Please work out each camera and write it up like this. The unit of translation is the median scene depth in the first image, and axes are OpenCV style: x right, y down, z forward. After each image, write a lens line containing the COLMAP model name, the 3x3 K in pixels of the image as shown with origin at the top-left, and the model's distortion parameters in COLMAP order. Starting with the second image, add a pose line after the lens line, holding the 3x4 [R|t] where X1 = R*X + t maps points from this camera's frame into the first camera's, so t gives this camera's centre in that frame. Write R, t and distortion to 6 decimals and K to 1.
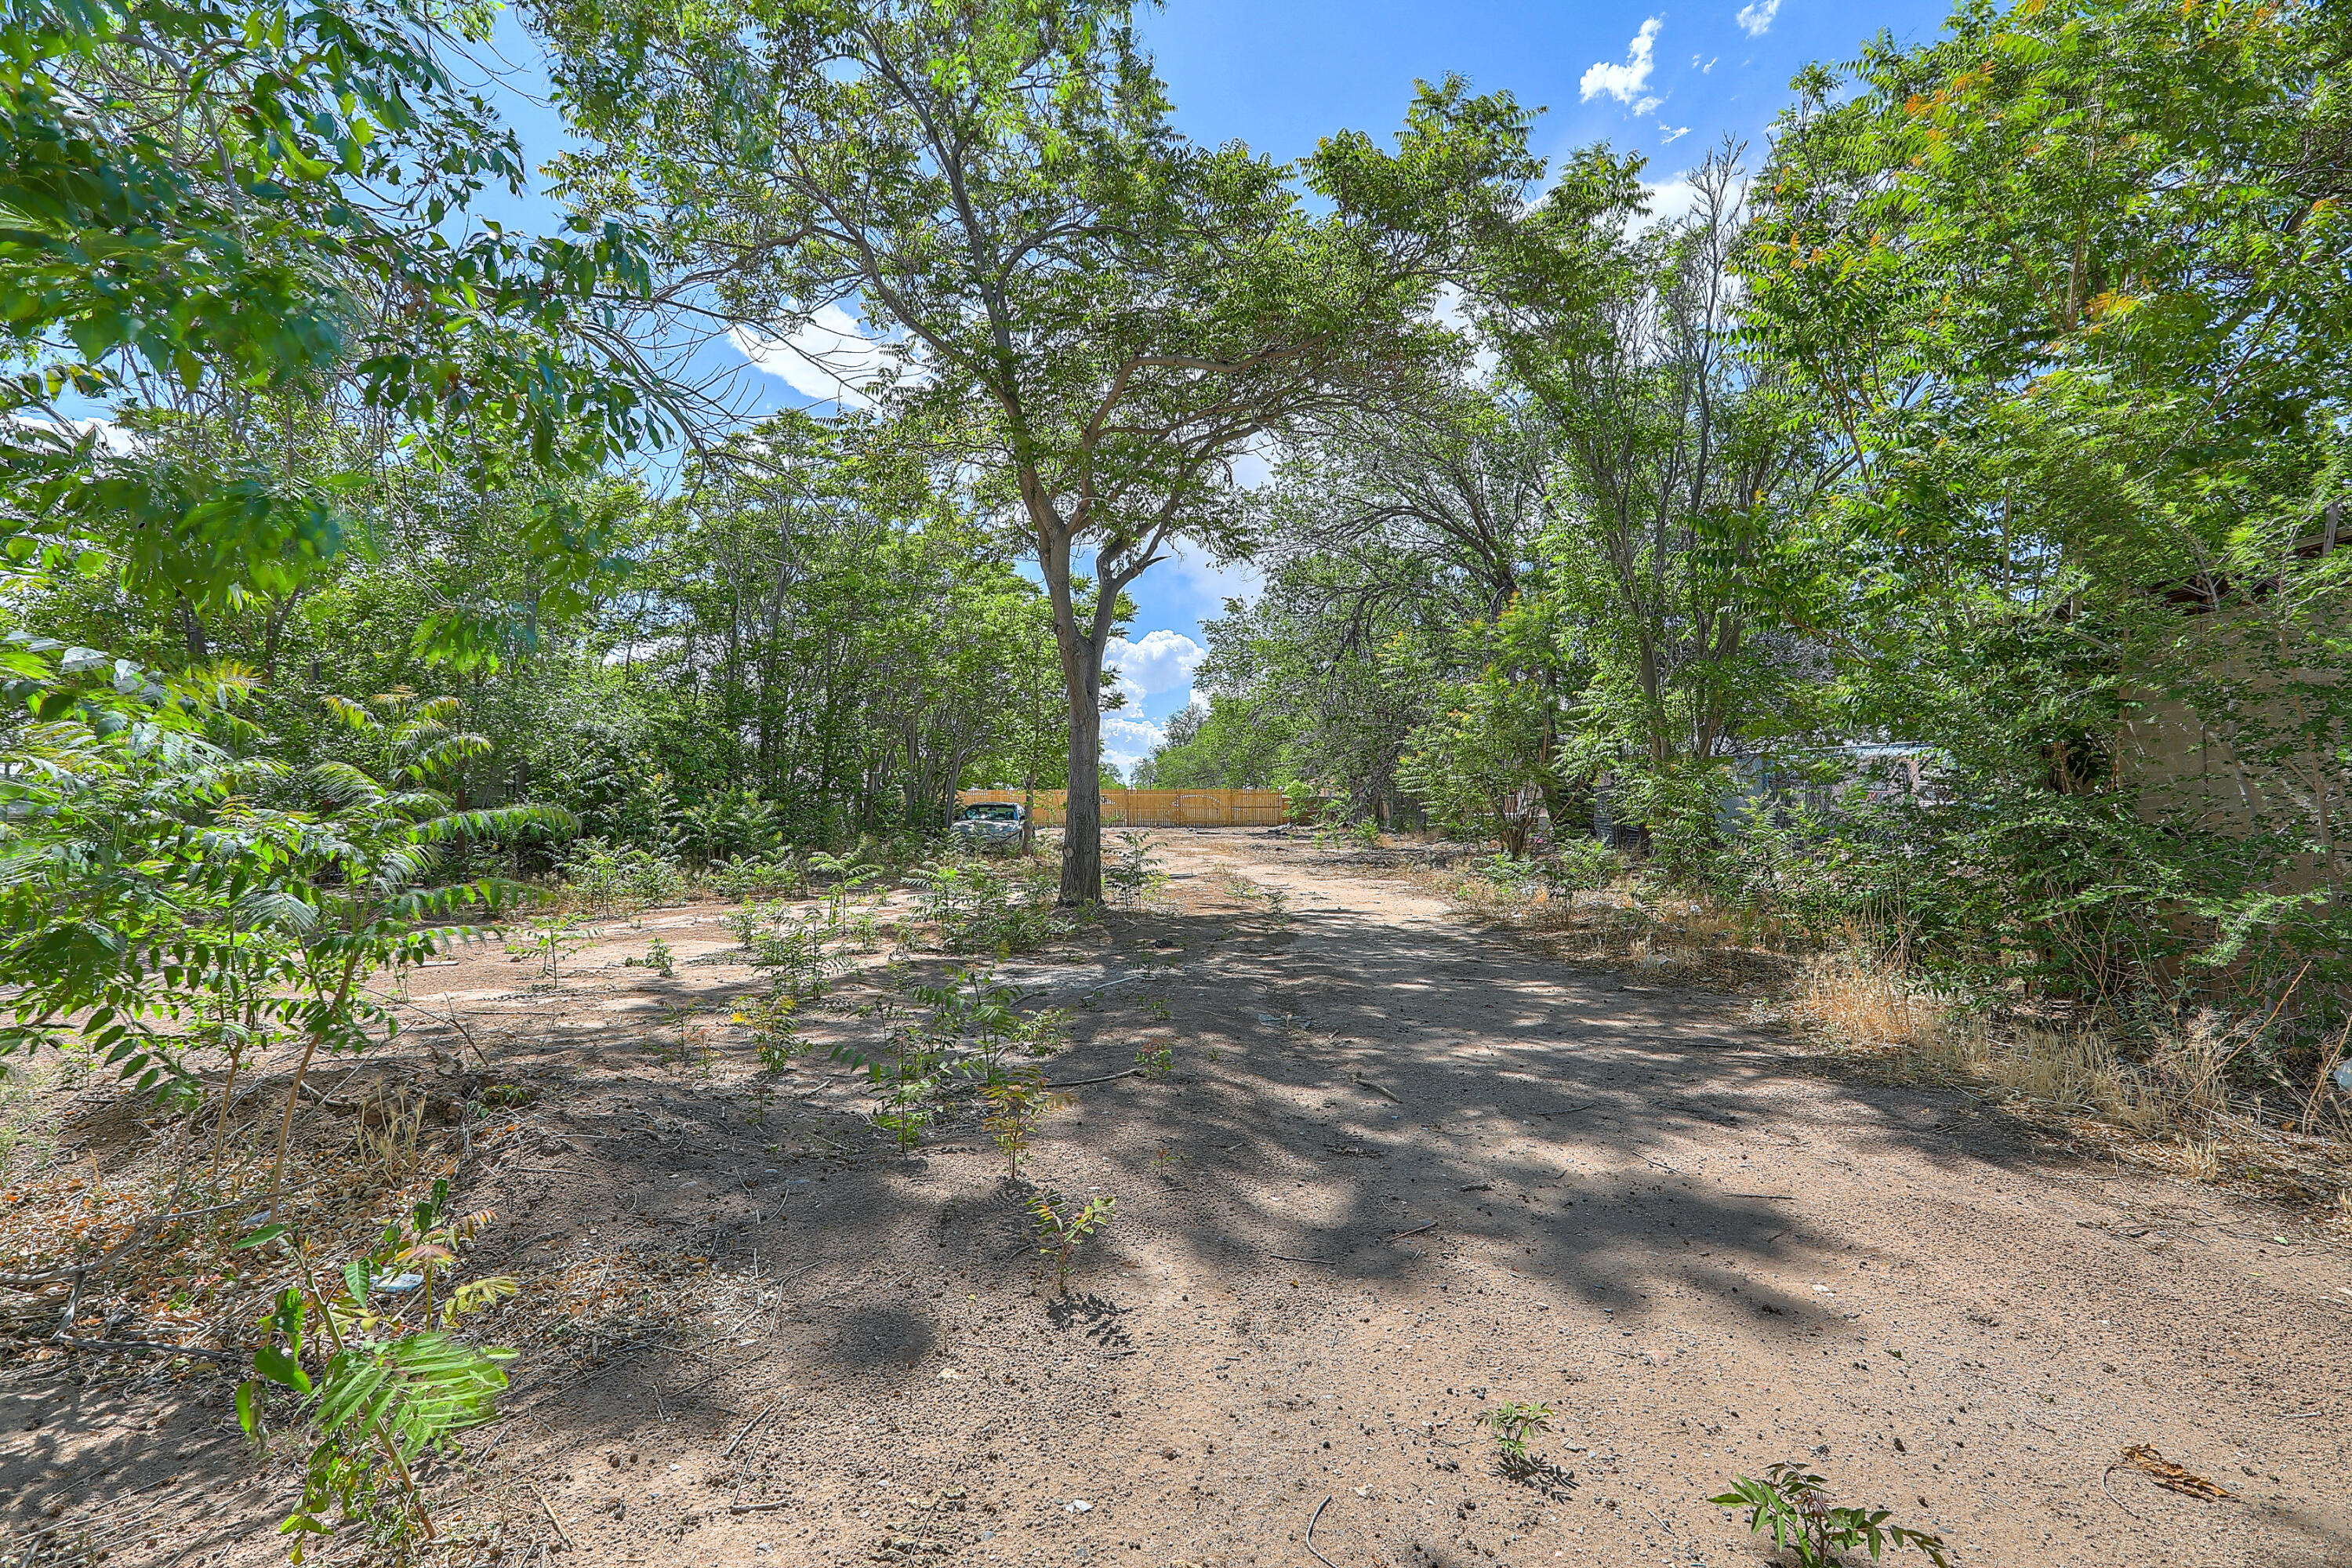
lens RADIAL K [[1064.3, 0, 1177.2], [0, 1064.3, 788.2], [0, 0, 1]] dist [-0.064450, 0.026841]
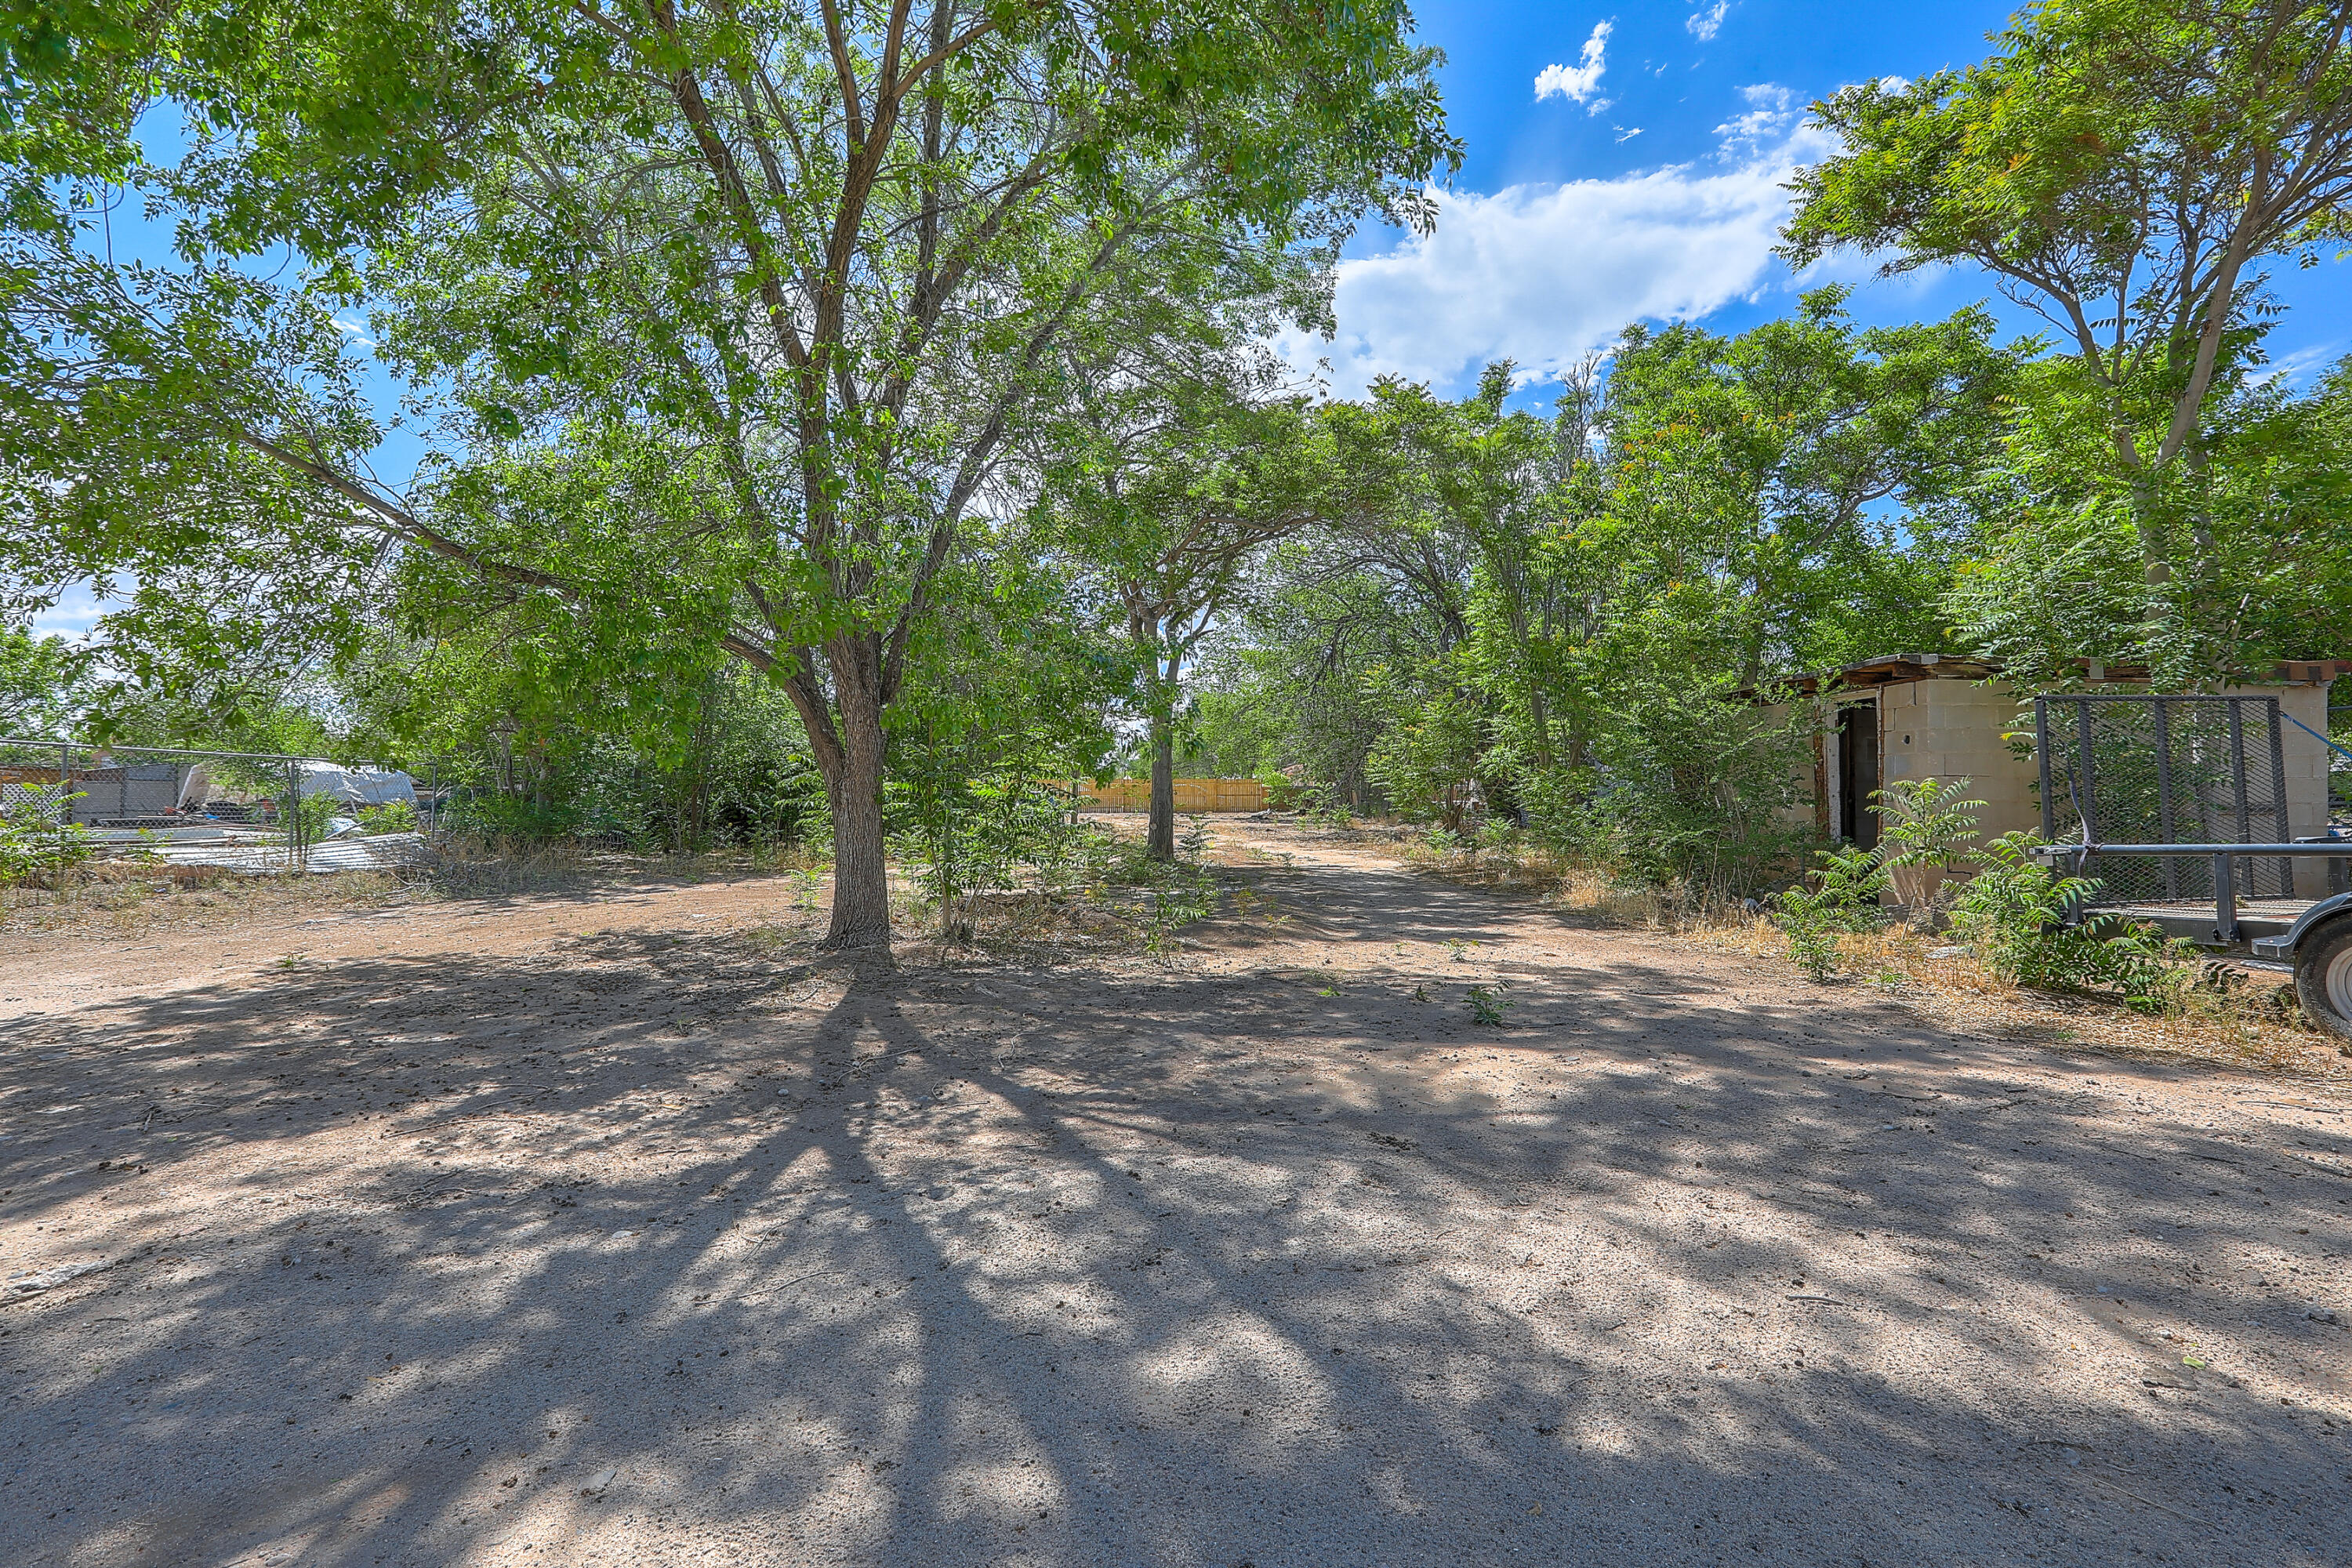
lens RADIAL K [[1064.3, 0, 1177.2], [0, 1064.3, 788.2], [0, 0, 1]] dist [-0.064450, 0.026841]
pose [[0.999521, 0.002307, 0.030871, -0.060943], [-0.002691, 0.999919, 0.012412, -0.007340], [-0.030840, -0.012489, 0.999446, -0.277796]]
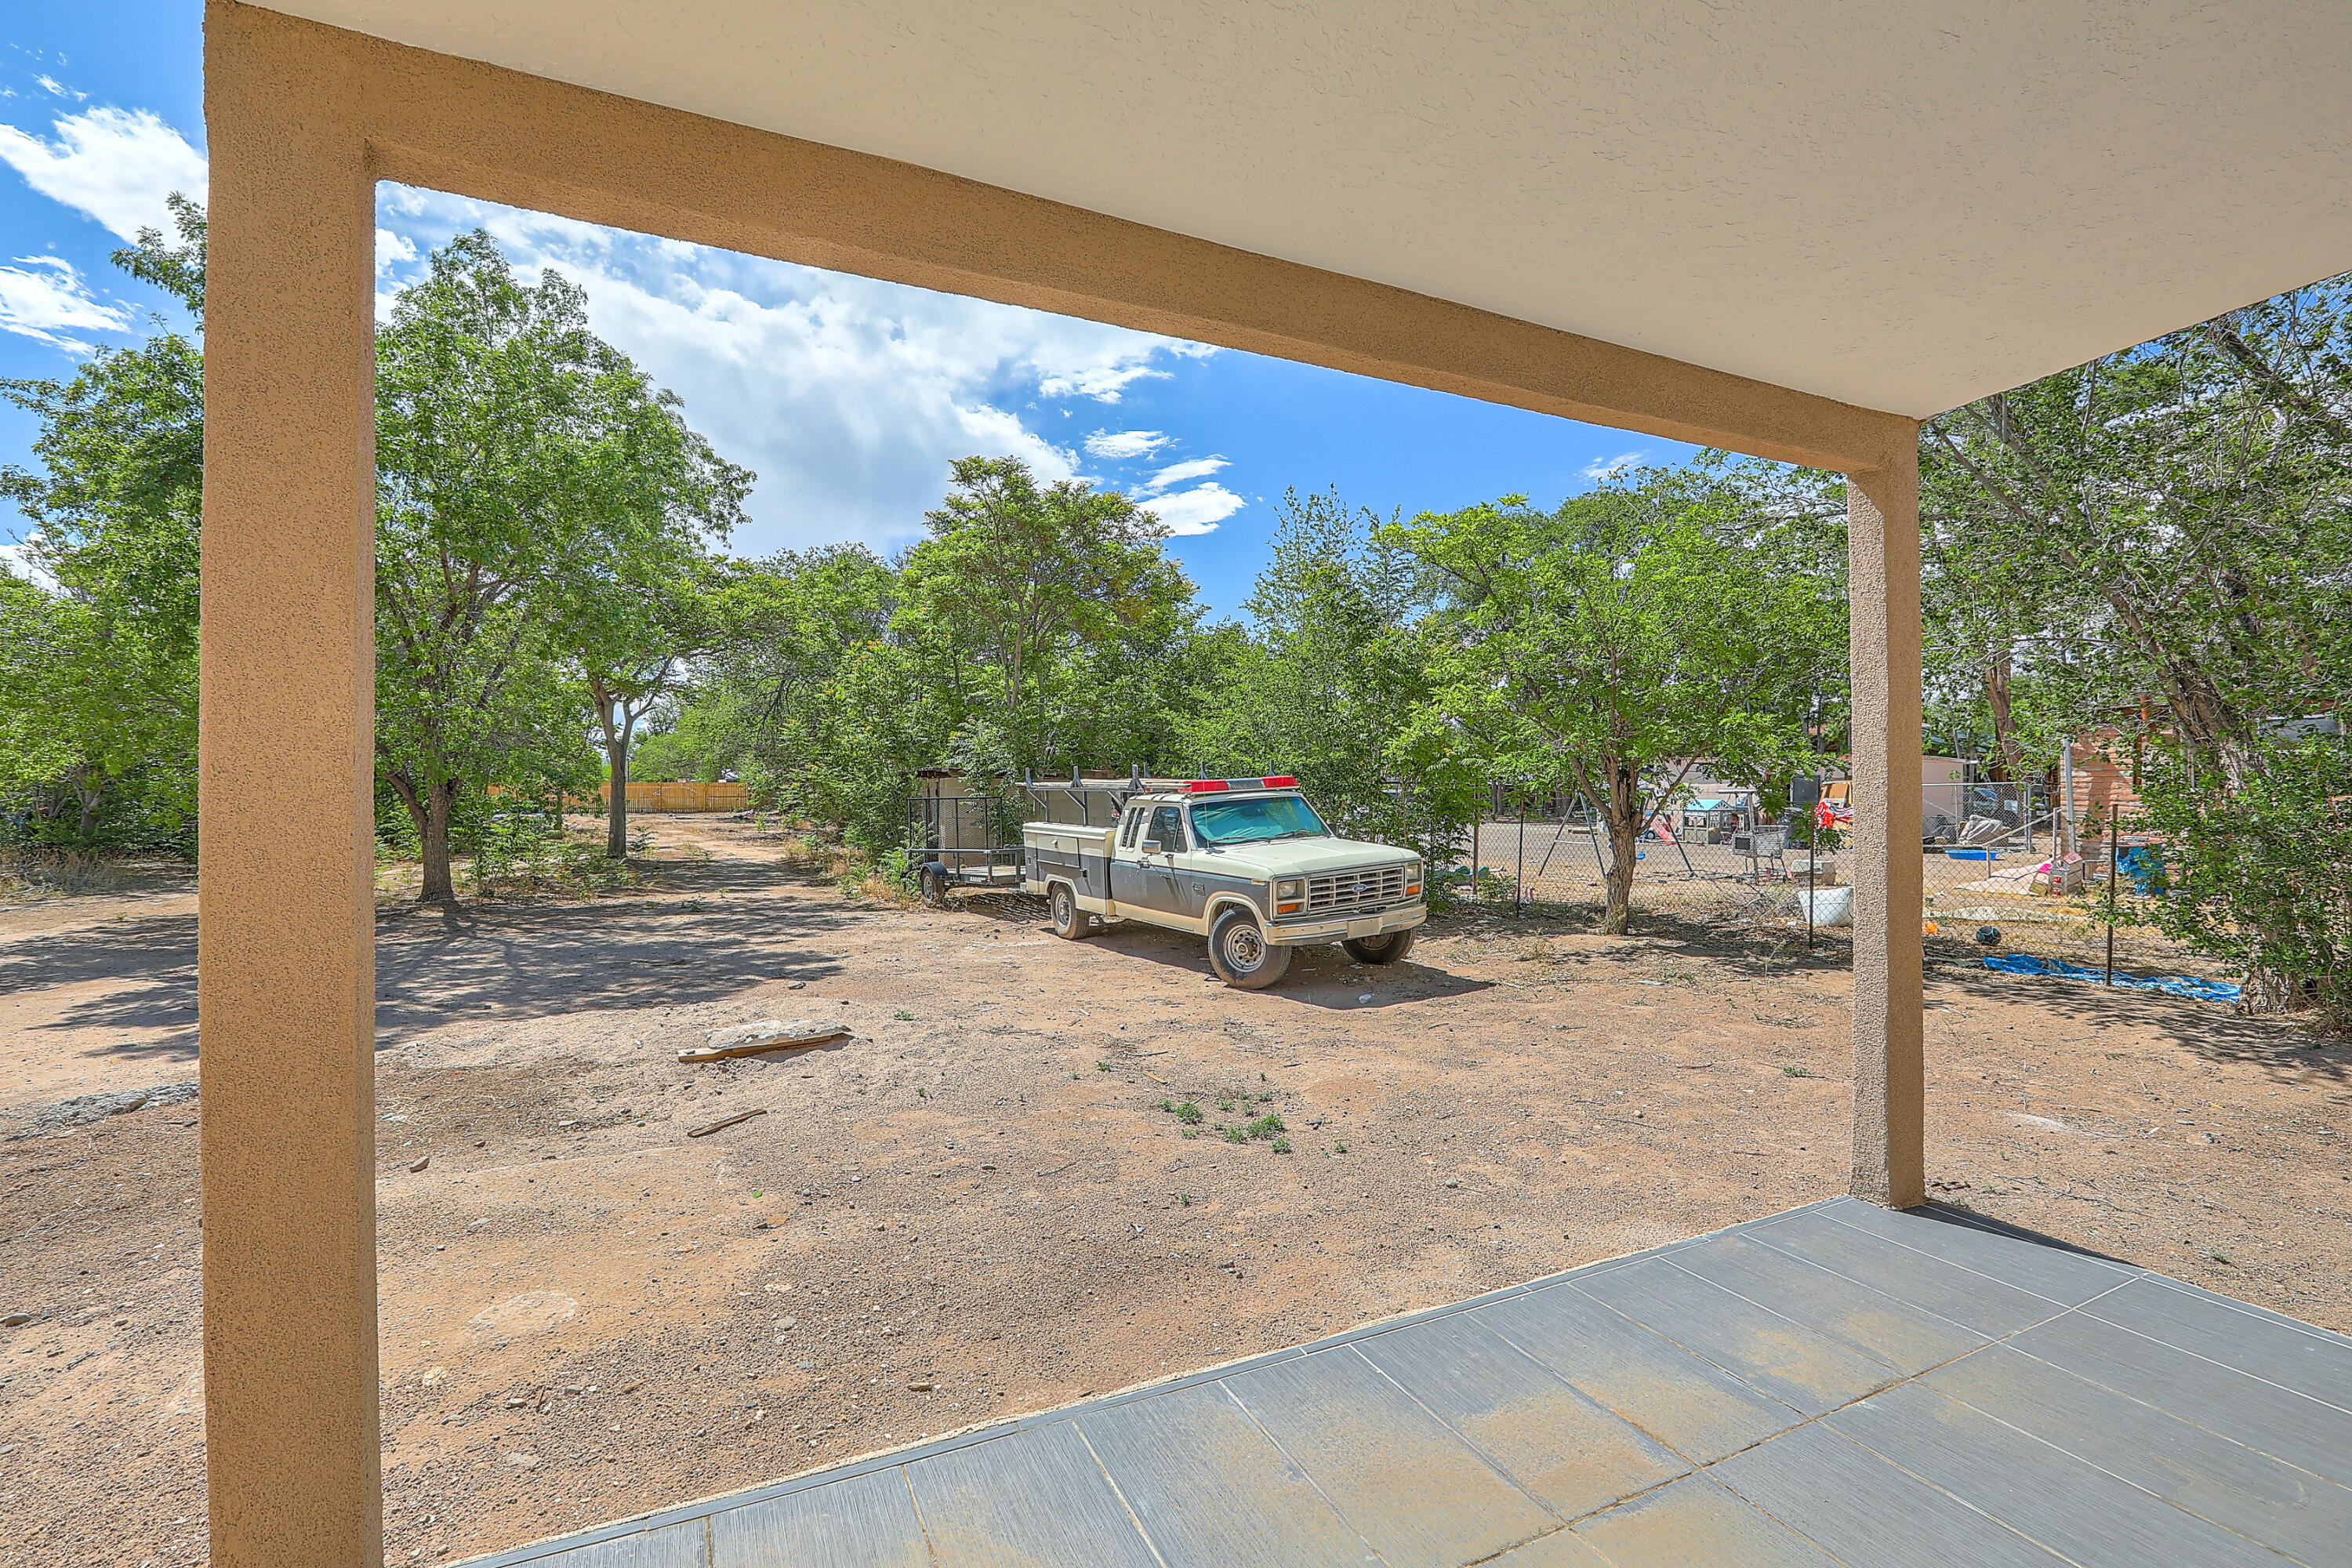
lens RADIAL K [[1064.3, 0, 1177.2], [0, 1064.3, 788.2], [0, 0, 1]] dist [-0.064450, 0.026841]
pose [[0.896245, -0.003756, 0.443544, -0.002566], [-0.006562, 0.999742, 0.021727, -0.055184], [-0.443512, -0.022383, 0.895989, -0.875266]]
